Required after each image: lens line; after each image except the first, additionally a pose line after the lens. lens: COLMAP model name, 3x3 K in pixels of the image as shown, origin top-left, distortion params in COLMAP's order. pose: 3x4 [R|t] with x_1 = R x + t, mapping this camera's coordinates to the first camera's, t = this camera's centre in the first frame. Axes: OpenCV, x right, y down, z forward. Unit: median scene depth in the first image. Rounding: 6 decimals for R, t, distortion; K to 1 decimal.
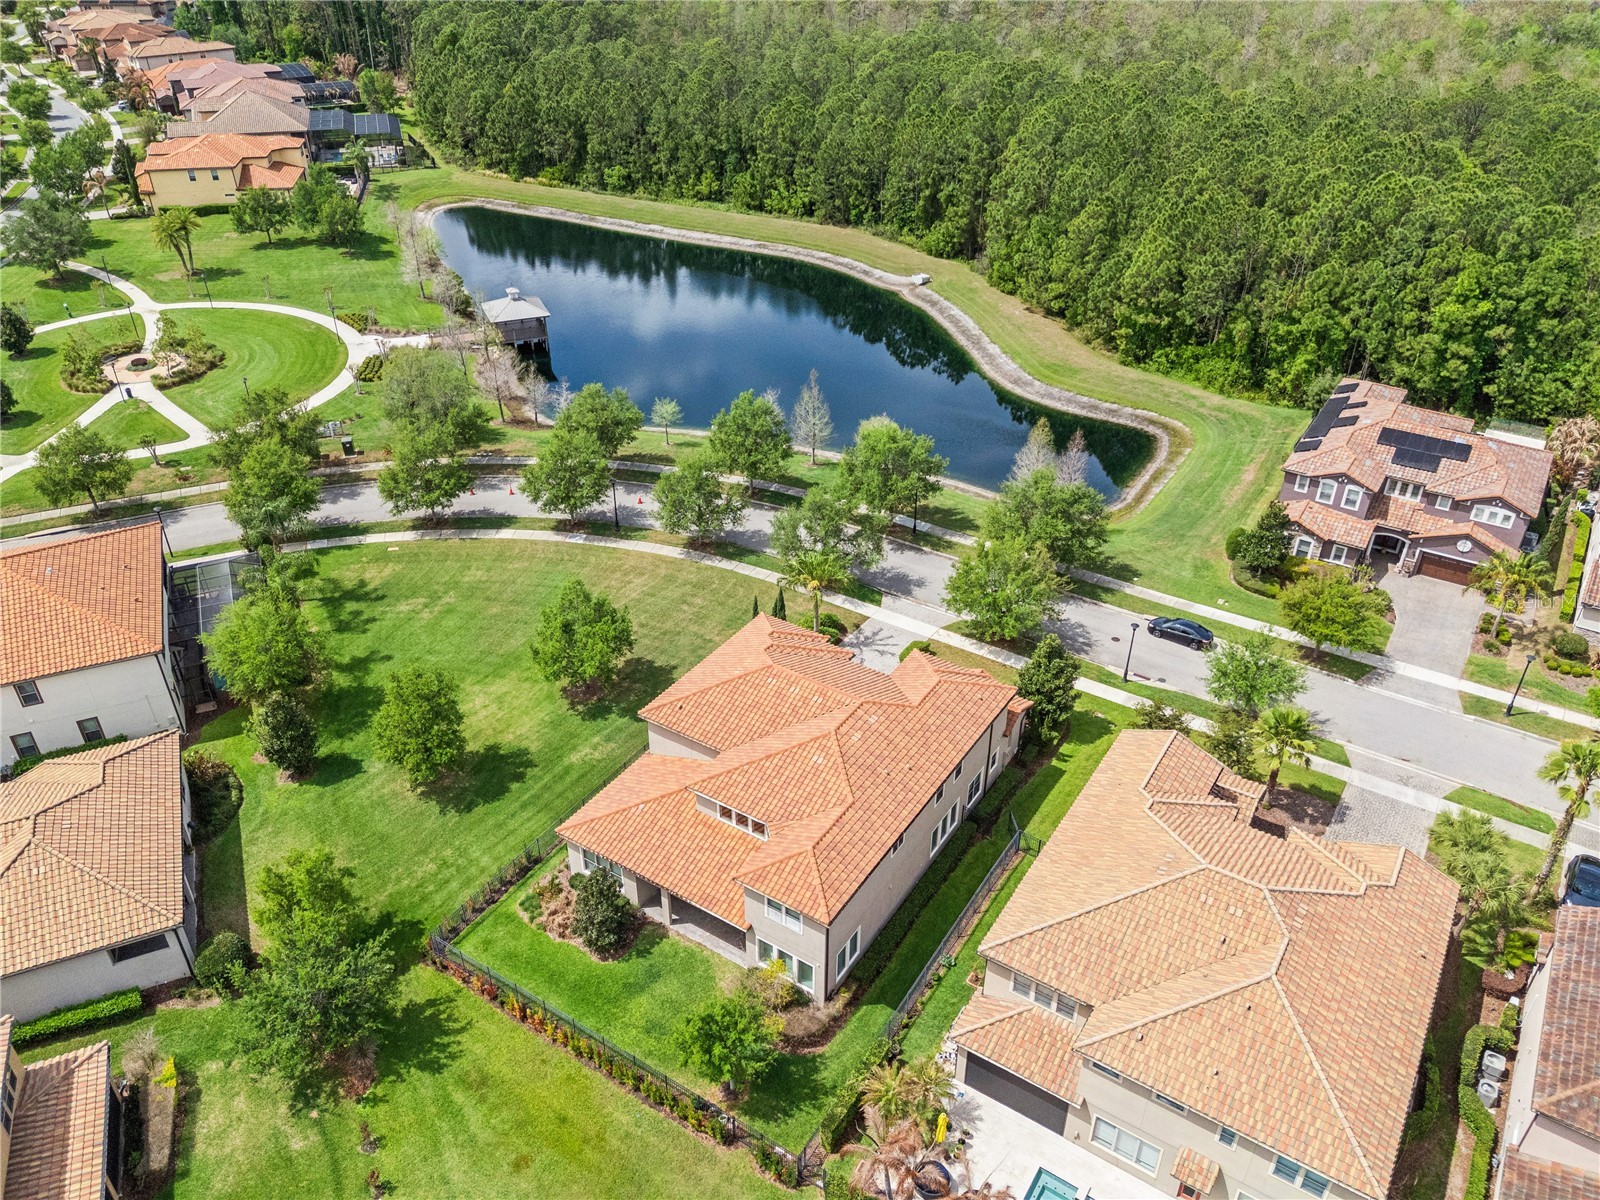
lens RADIAL K [[1182.6, 0, 797.7], [0, 1182.6, 593.4], [0, 0, 1]] dist [0.067423, -0.063859]
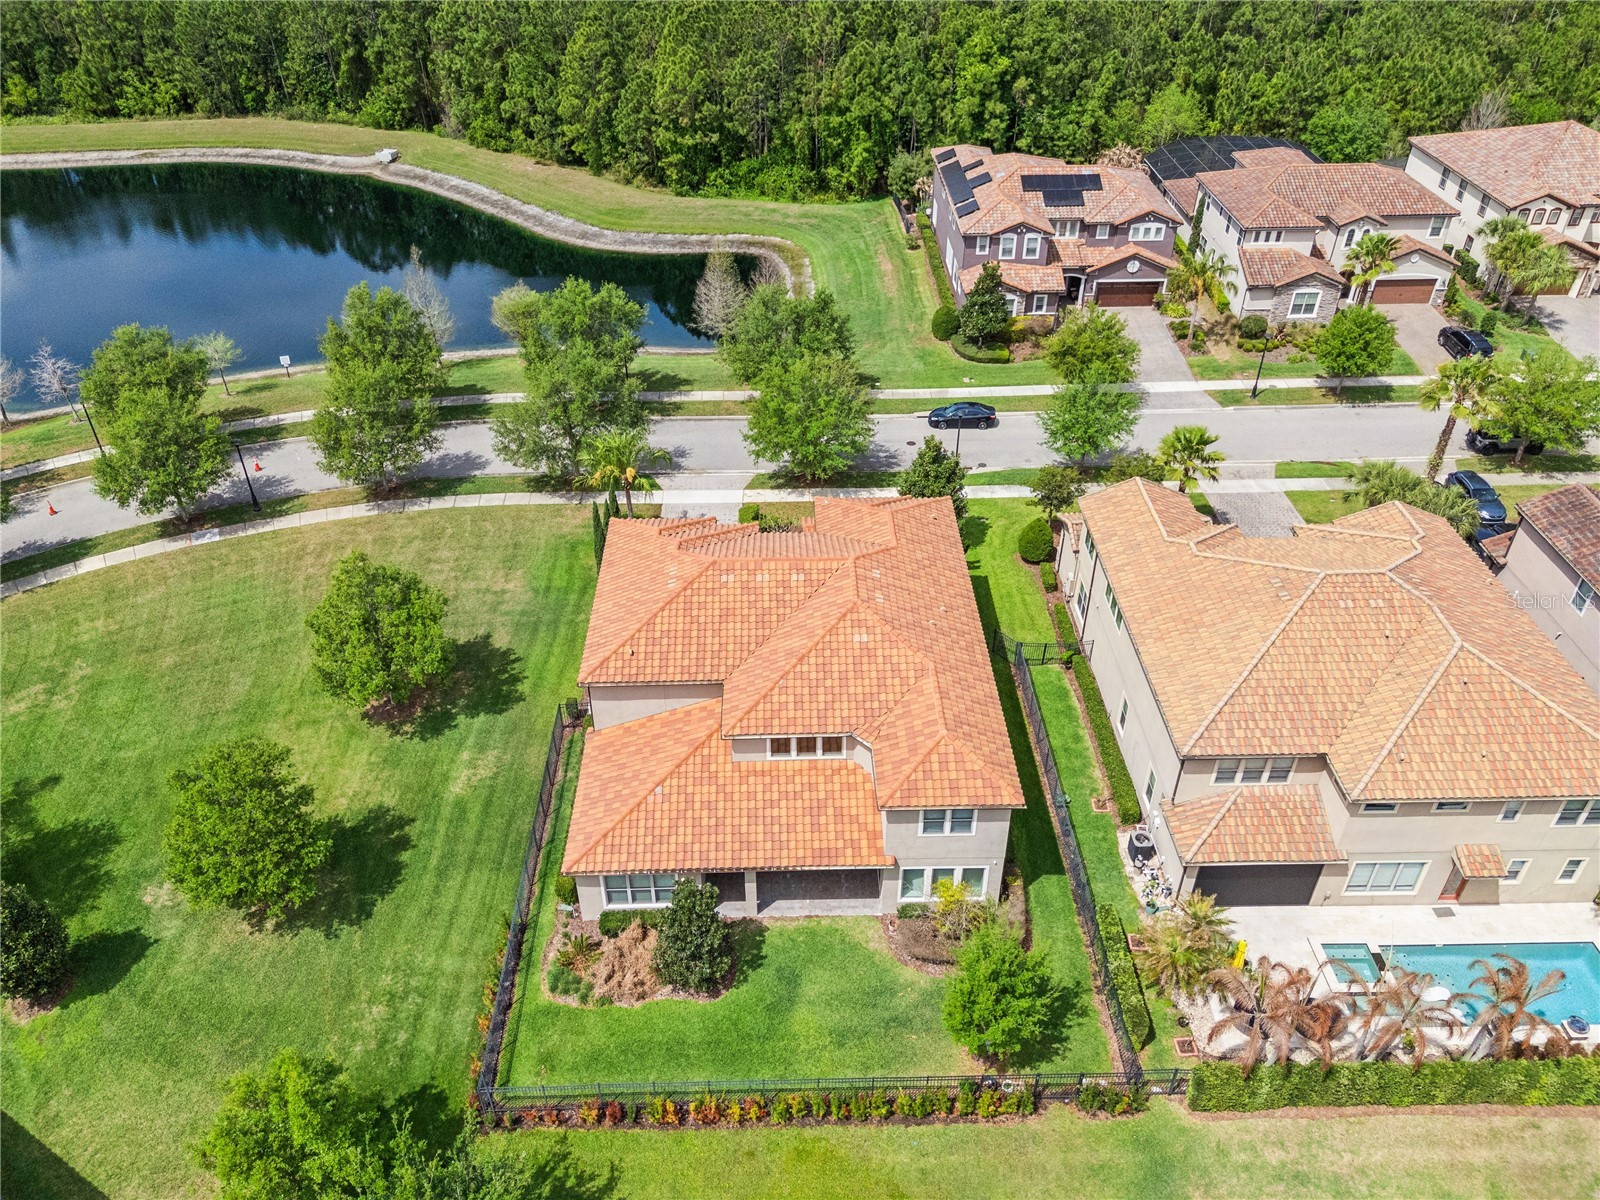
lens RADIAL K [[1182.6, 0, 797.7], [0, 1182.6, 593.4], [0, 0, 1]] dist [0.067423, -0.063859]
pose [[0.827967, -0.337354, 0.447954, -0.222624], [0.306782, 0.941164, 0.141756, -0.007588], [-0.469420, 0.020055, 0.882747, 0.199731]]
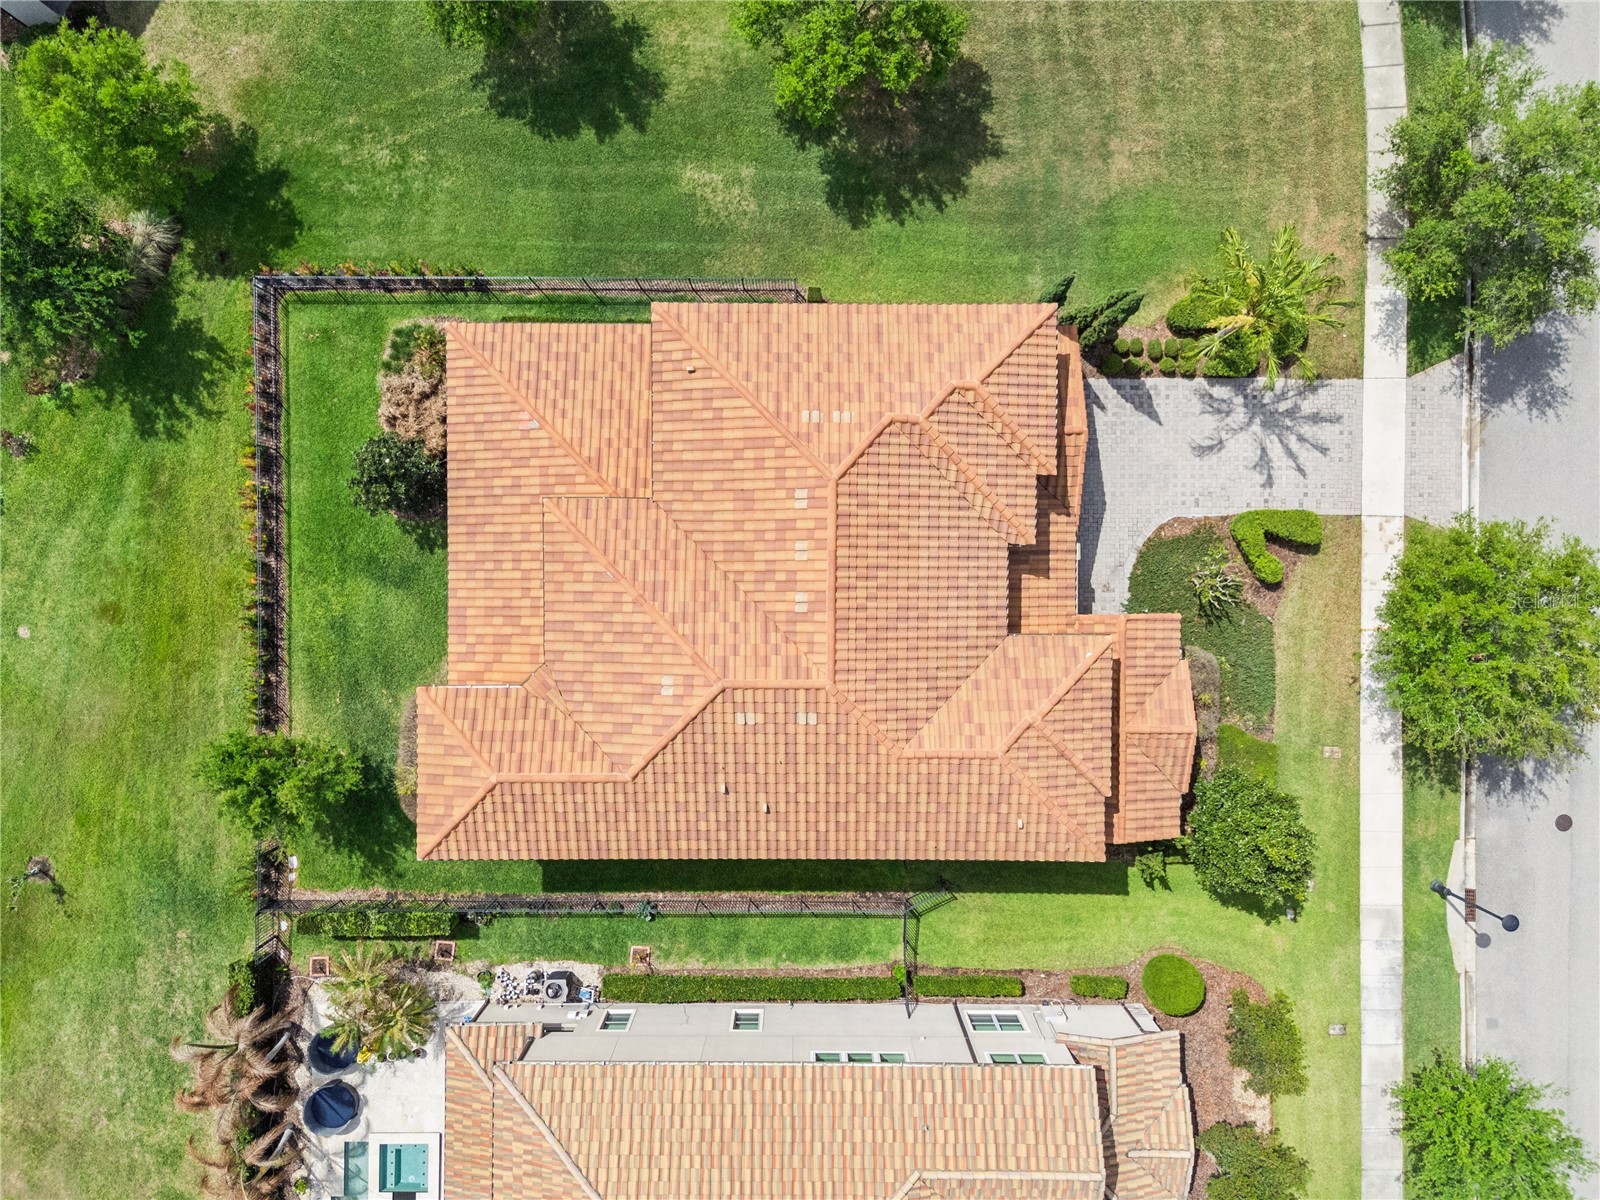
lens RADIAL K [[1182.6, 0, 797.7], [0, 1182.6, 593.4], [0, 0, 1]] dist [0.067423, -0.063859]
pose [[0.540061, 0.841582, 0.008567, 0.005069], [-0.450282, 0.280325, 0.847740, -0.236810], [0.711042, -0.461689, 0.530342, 0.470547]]
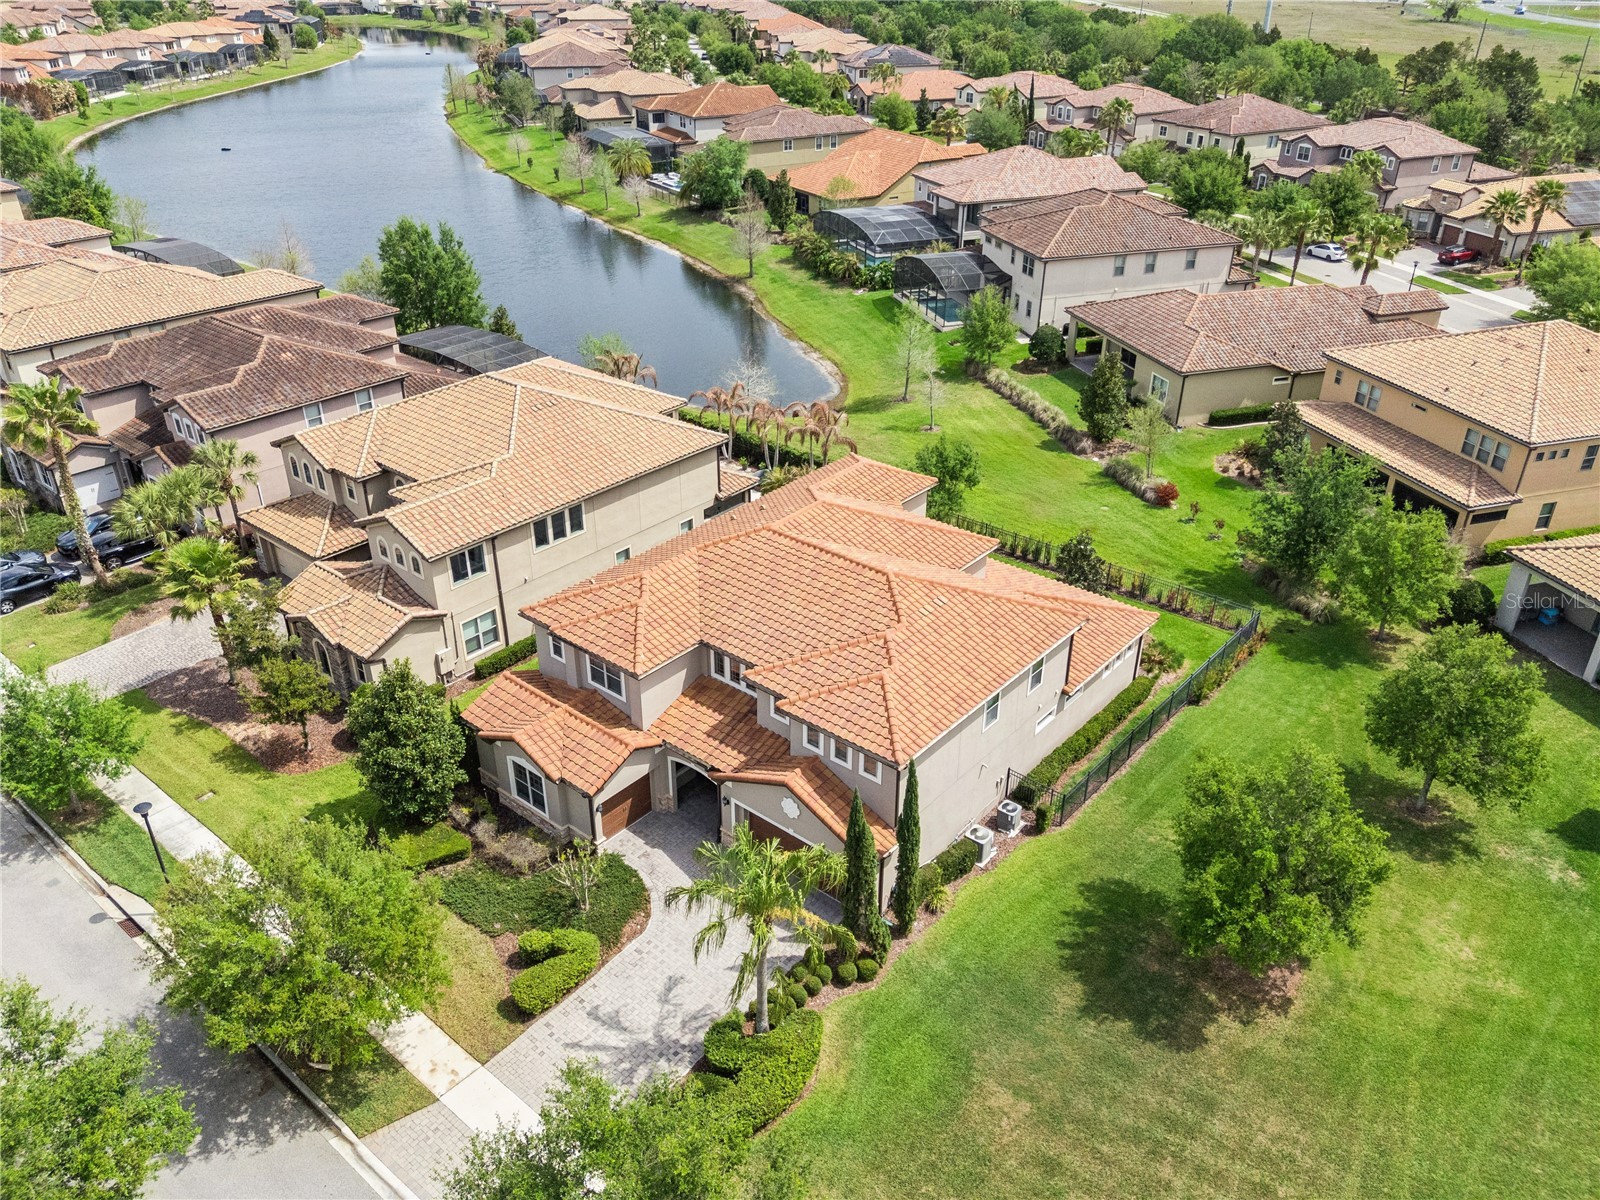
lens RADIAL K [[1182.6, 0, 797.7], [0, 1182.6, 593.4], [0, 0, 1]] dist [0.067423, -0.063859]
pose [[-0.992460, -0.060793, 0.106432, -0.028675], [0.064712, 0.477565, 0.876210, -0.345508], [-0.104095, 0.876491, -0.470030, 0.895973]]
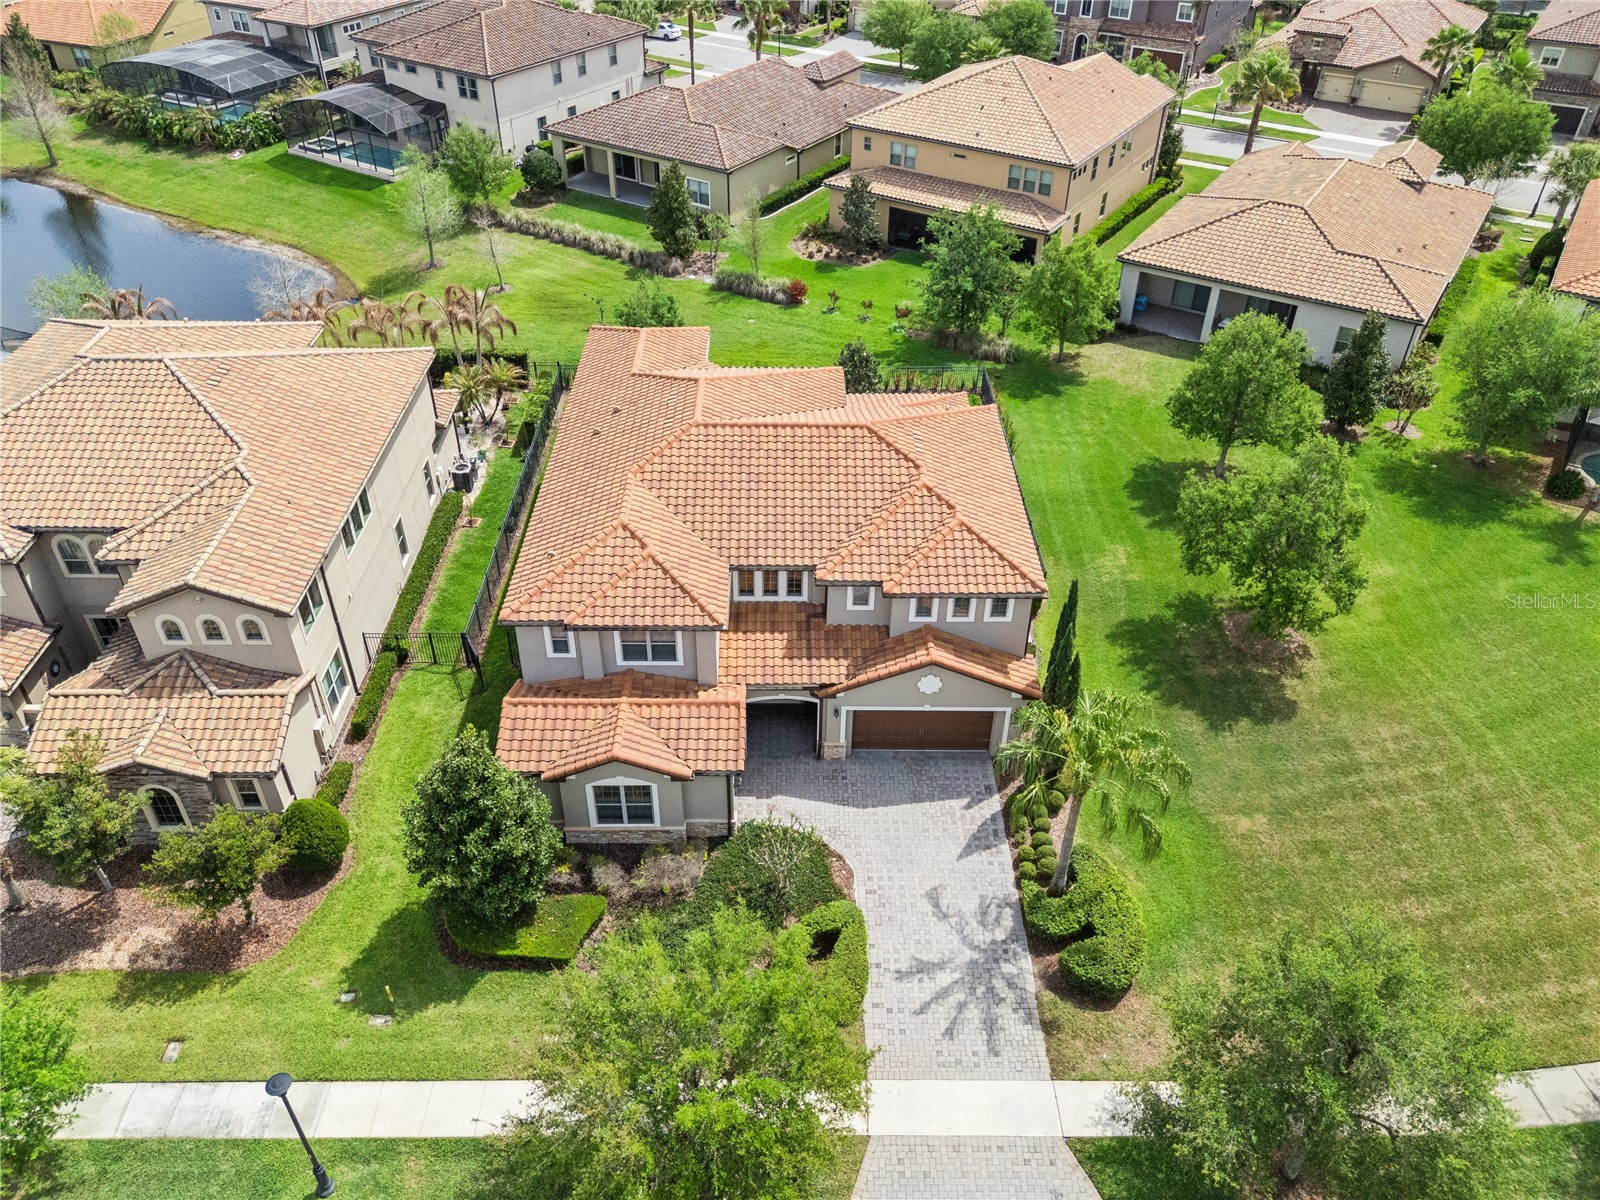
lens RADIAL K [[1182.6, 0, 797.7], [0, 1182.6, 593.4], [0, 0, 1]] dist [0.067423, -0.063859]
pose [[-0.837338, 0.324838, -0.439711, 0.209814], [-0.300629, 0.398183, 0.866645, -0.291149], [0.456604, 0.857864, -0.235758, 0.816343]]
